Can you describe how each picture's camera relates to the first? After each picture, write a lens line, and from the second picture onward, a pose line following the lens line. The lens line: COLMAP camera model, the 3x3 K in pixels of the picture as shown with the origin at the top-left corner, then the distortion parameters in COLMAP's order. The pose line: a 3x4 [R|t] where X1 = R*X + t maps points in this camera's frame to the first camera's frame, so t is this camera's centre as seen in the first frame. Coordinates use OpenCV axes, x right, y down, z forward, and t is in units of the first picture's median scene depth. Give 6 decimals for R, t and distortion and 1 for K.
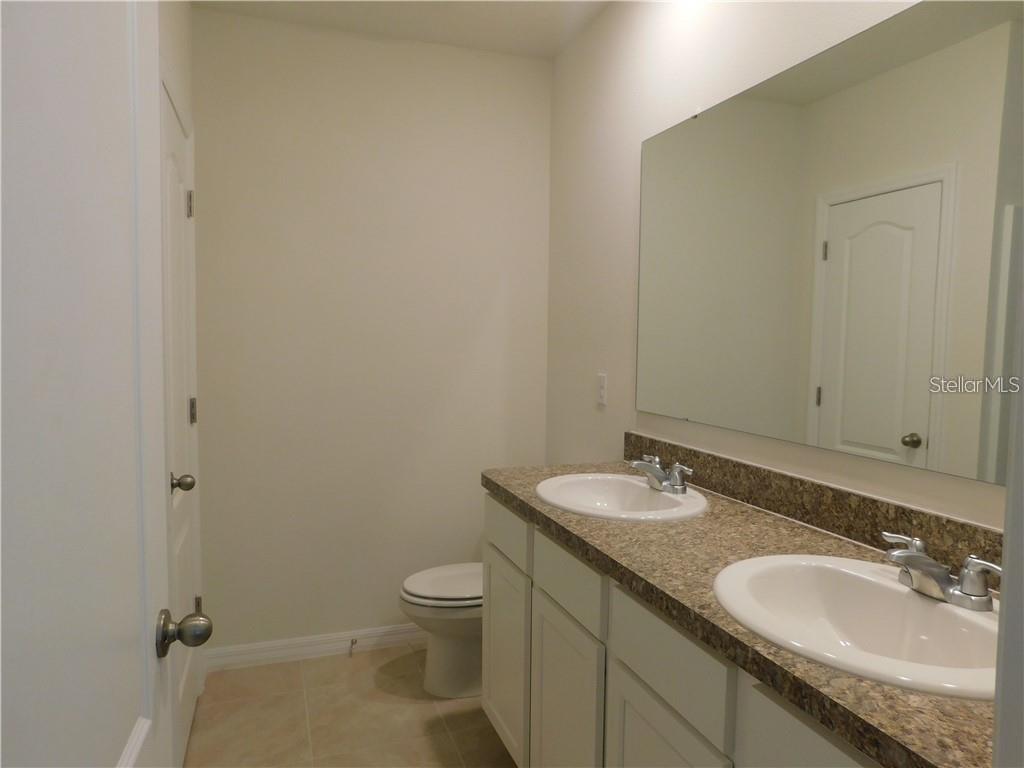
lens RADIAL K [[687.7, 0, 512.0], [0, 687.7, 384.0], [0, 0, 1]] dist [-0.004424, -0.000069]
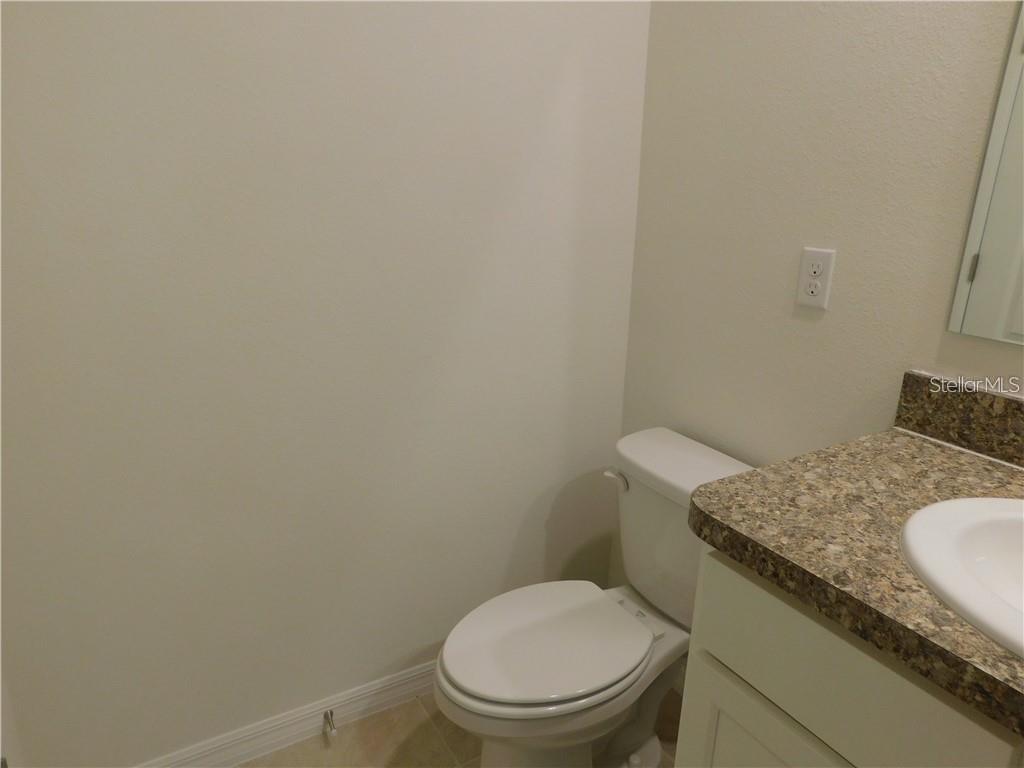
lens RADIAL K [[675.0, 0, 535.8], [0, 675.0, 384.4], [0, 0, 1]] dist [0.027611, 0.000488]
pose [[0.976692, -0.052985, 0.208004, -0.127481], [0.002775, 0.972090, 0.234590, -0.024092], [-0.214628, -0.228545, 0.949580, 0.374329]]
